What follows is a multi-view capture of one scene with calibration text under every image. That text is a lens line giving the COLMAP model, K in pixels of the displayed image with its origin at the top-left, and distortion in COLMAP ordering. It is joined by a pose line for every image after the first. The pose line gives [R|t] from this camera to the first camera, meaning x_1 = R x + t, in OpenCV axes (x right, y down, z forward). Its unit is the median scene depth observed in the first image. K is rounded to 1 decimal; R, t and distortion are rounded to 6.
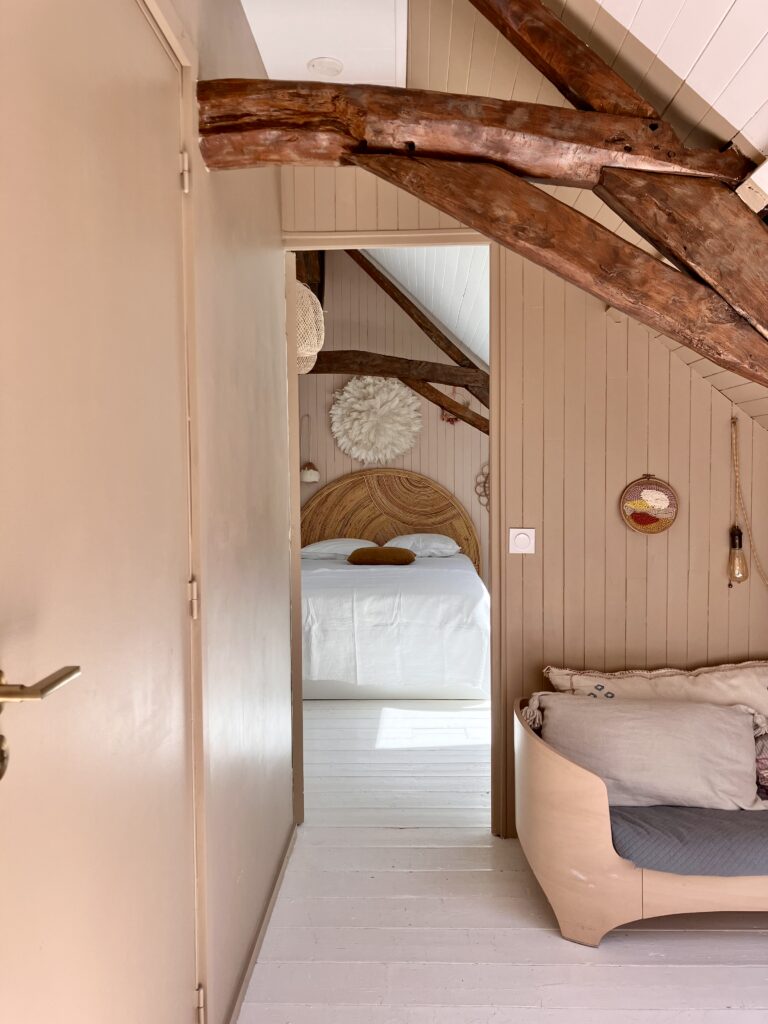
lens RADIAL K [[945.8, 0, 384.0], [0, 945.8, 512.0], [0, 0, 1]] dist [0.079759, -0.168958]
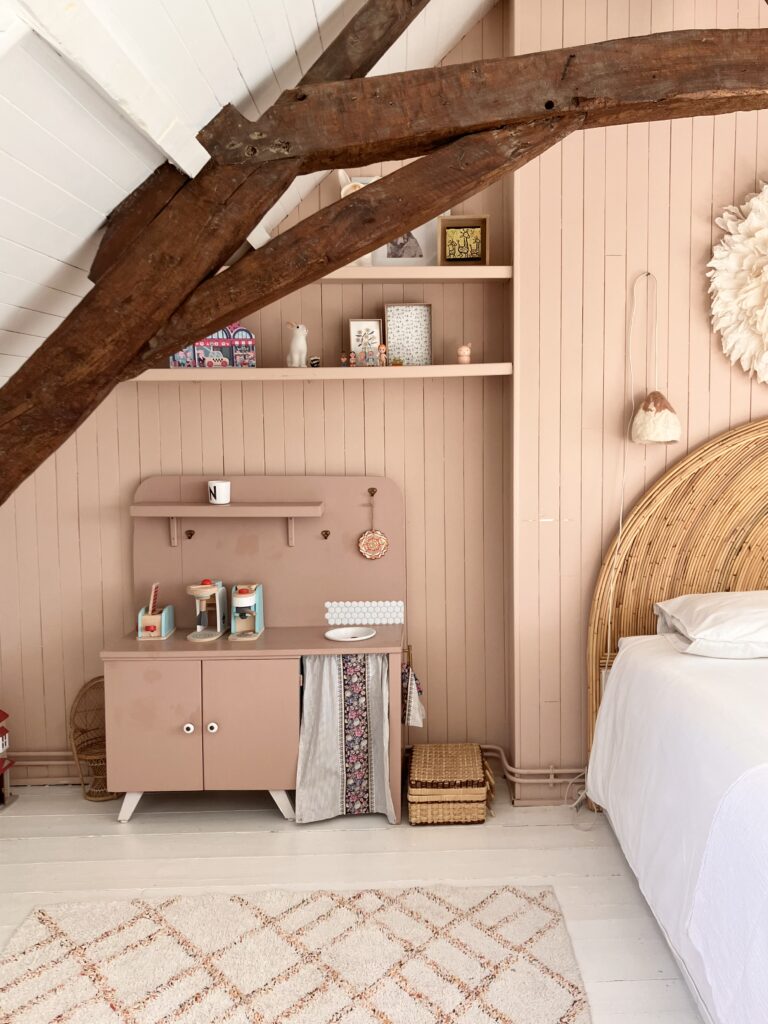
lens RADIAL K [[945.8, 0, 384.0], [0, 945.8, 512.0], [0, 0, 1]] dist [0.079759, -0.168958]
pose [[0.997166, -0.004598, 0.075098, -0.222169], [0.001900, 0.999351, 0.035961, -0.017217], [-0.075214, -0.035716, 0.996528, 0.612459]]
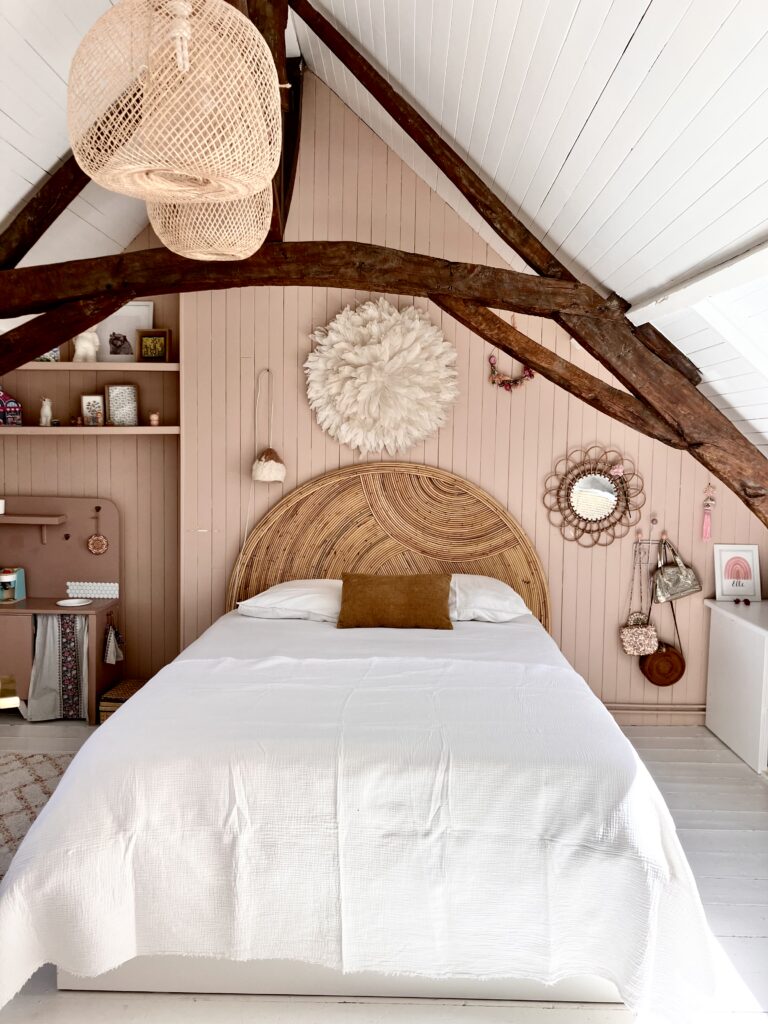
lens RADIAL K [[912.2, 0, 384.4], [0, 912.2, 535.0], [0, 0, 1]] dist [-0.002245, -0.009841]
pose [[0.999598, 0.022245, 0.017583, -0.014837], [-0.022935, 0.998934, 0.040062, -0.022602], [-0.016673, -0.040449, 0.999042, 0.420437]]
